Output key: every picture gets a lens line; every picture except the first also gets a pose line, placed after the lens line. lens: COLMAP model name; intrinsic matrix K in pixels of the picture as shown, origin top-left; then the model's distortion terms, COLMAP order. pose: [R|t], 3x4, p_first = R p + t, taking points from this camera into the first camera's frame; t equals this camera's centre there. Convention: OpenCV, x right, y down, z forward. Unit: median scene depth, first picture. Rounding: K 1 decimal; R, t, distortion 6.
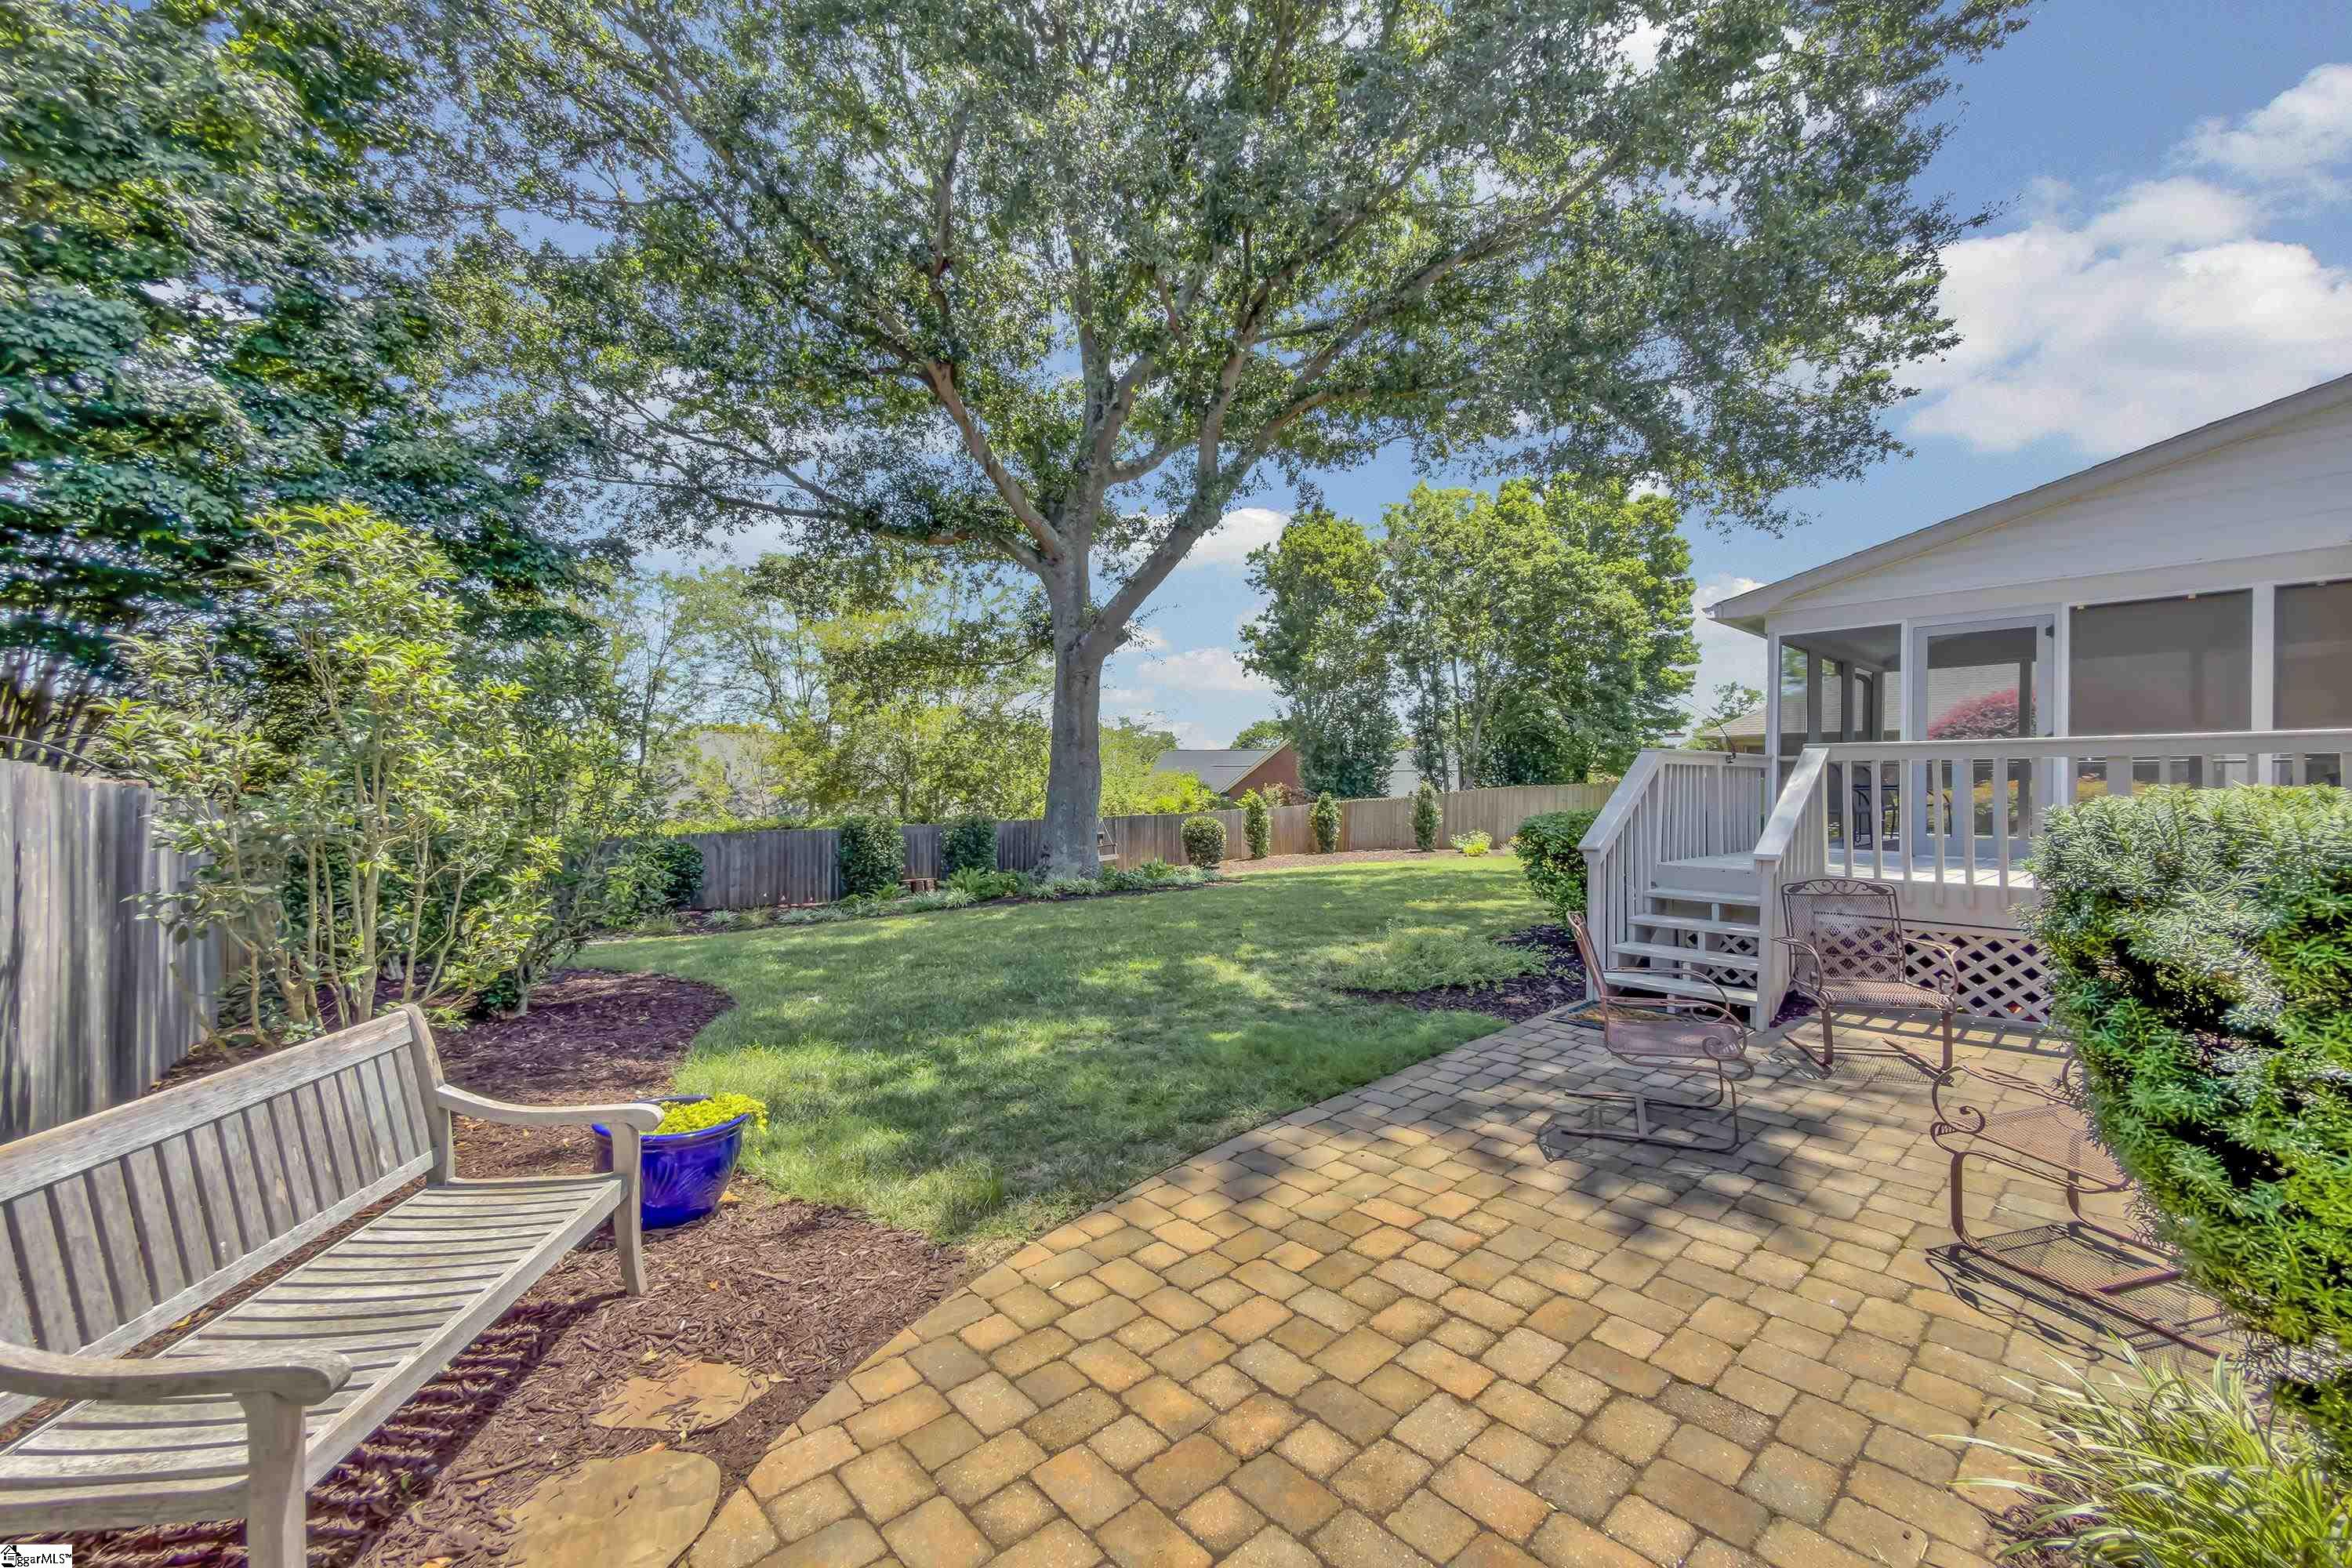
lens RADIAL K [[965.4, 0, 1197.5], [0, 965.4, 794.5], [0, 0, 1]] dist [-0.012608, -0.000155]
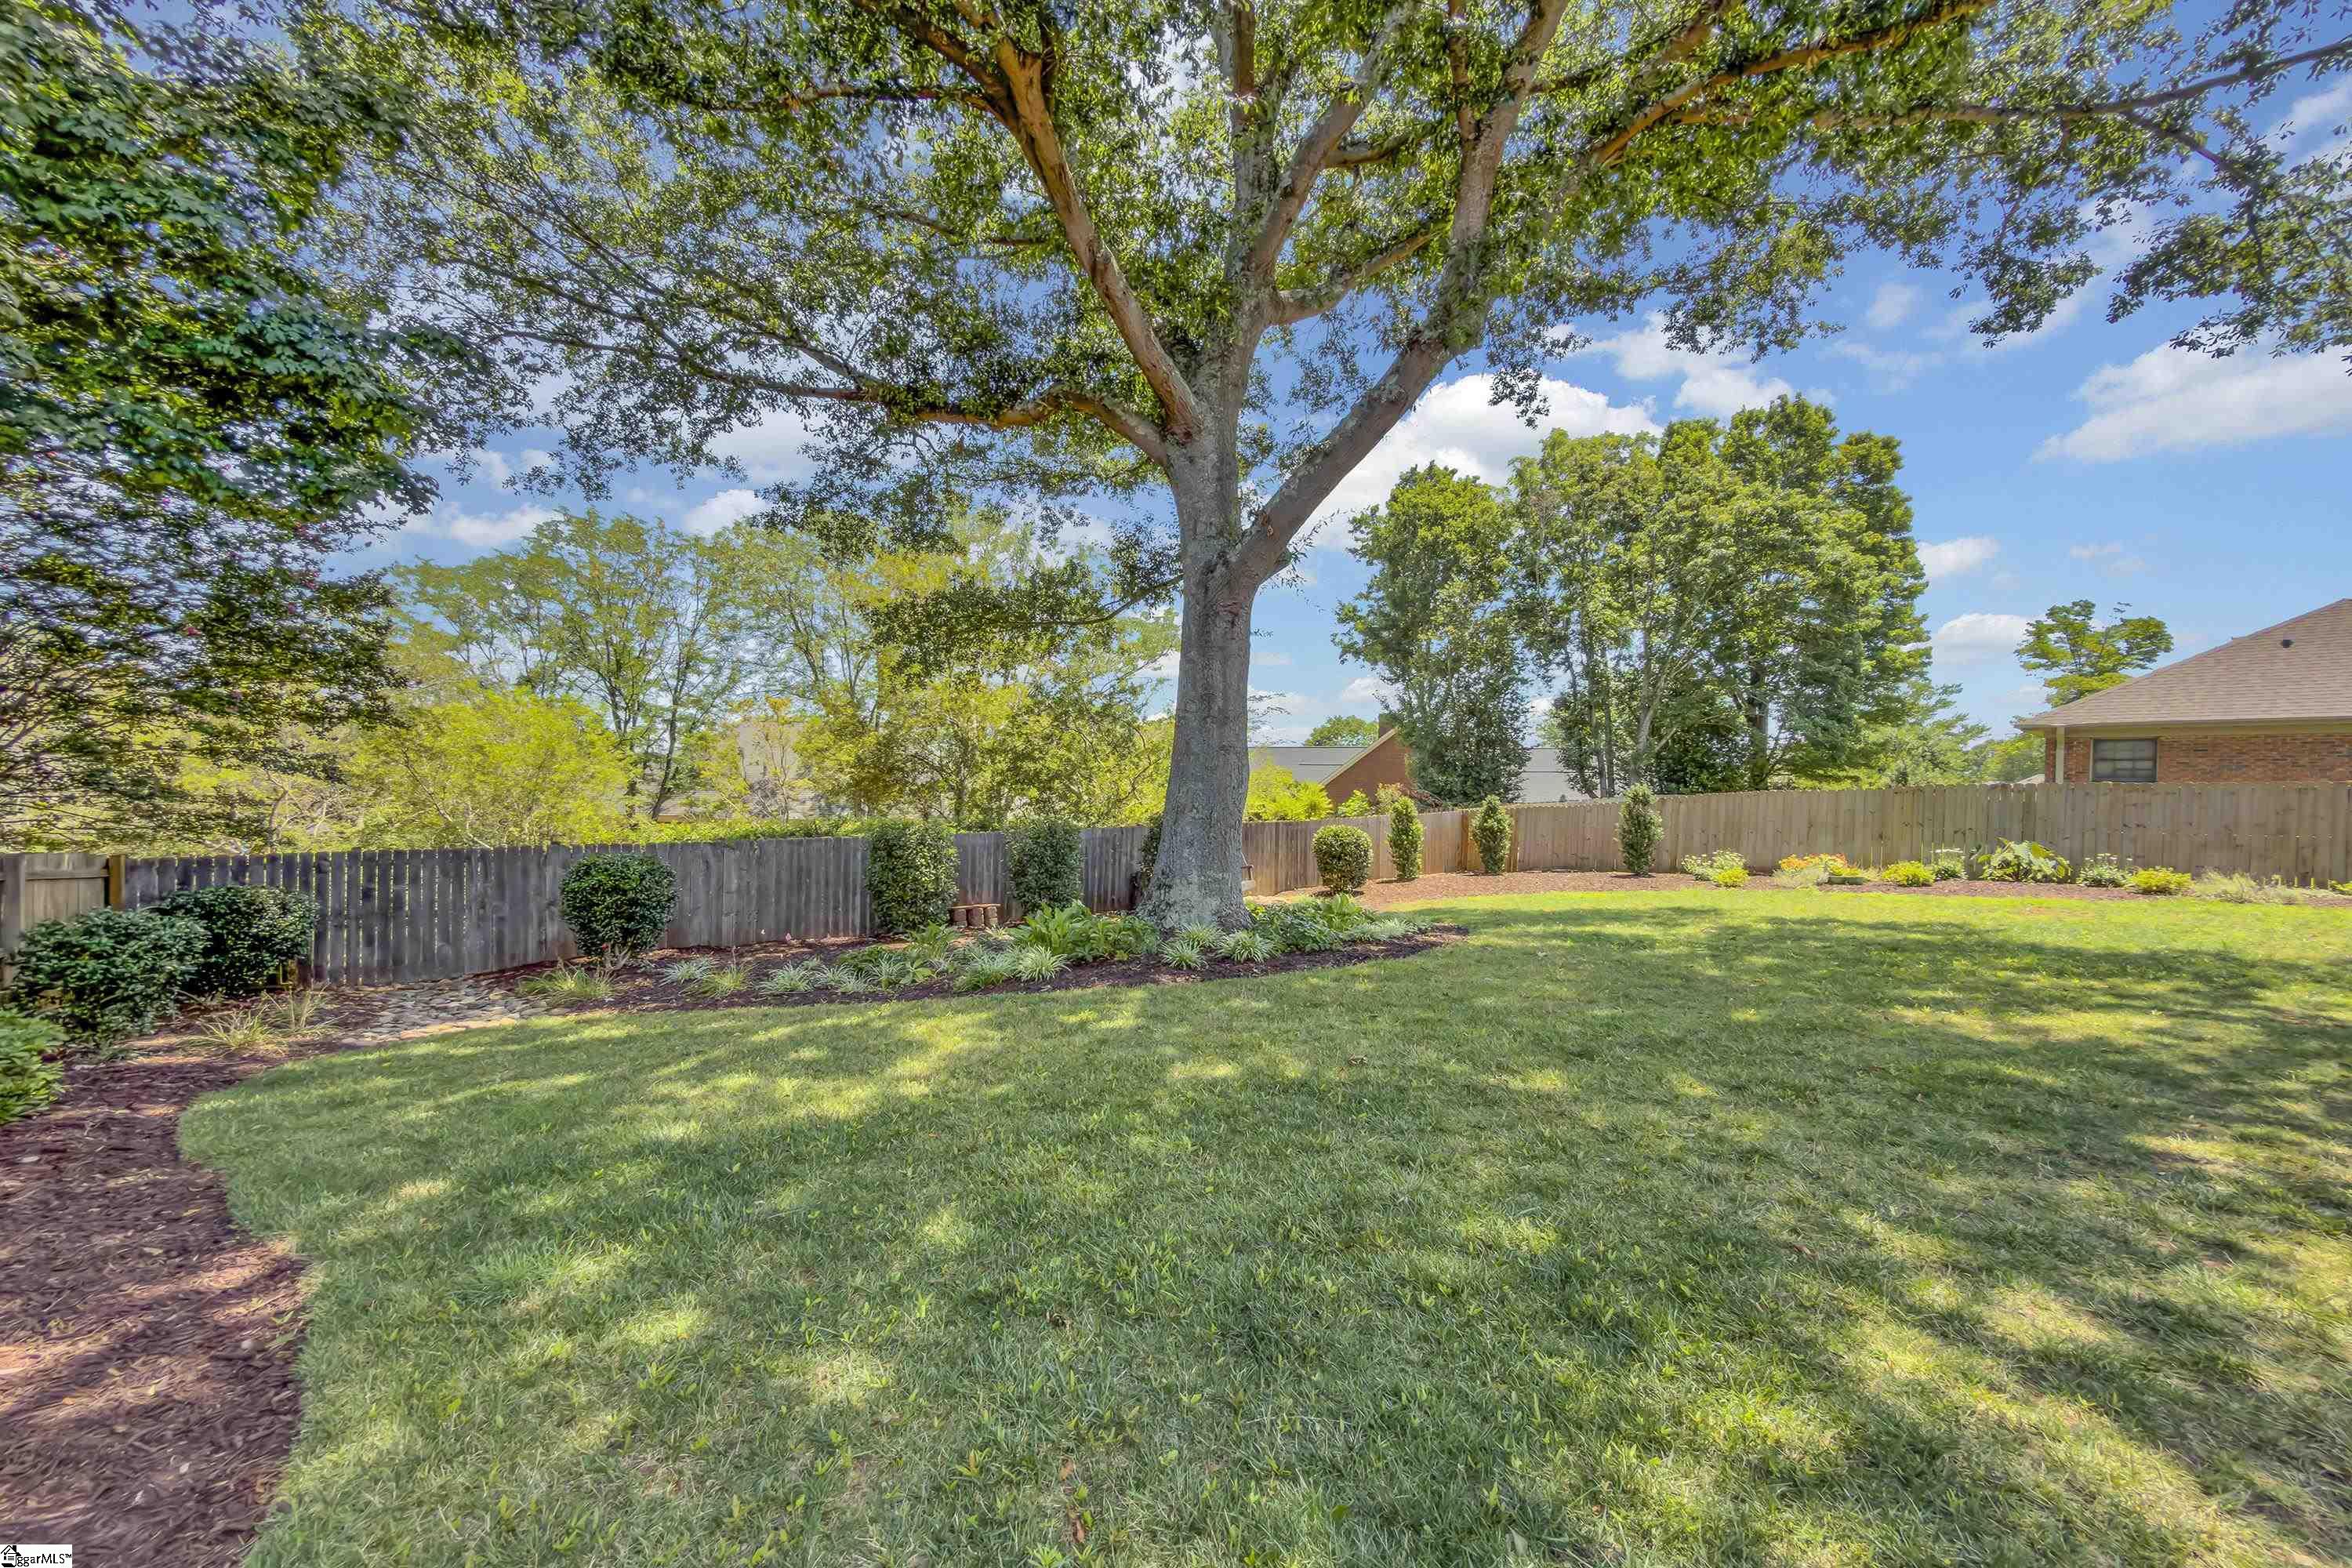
lens RADIAL K [[965.4, 0, 1160.1], [0, 965.4, 789.2], [0, 0, 1]] dist [-0.012608, -0.000155]
pose [[0.995533, 0.011309, -0.093731, -0.065016], [-0.011880, 0.999914, -0.005536, -0.000047], [0.093660, 0.006625, 0.995582, 0.222365]]
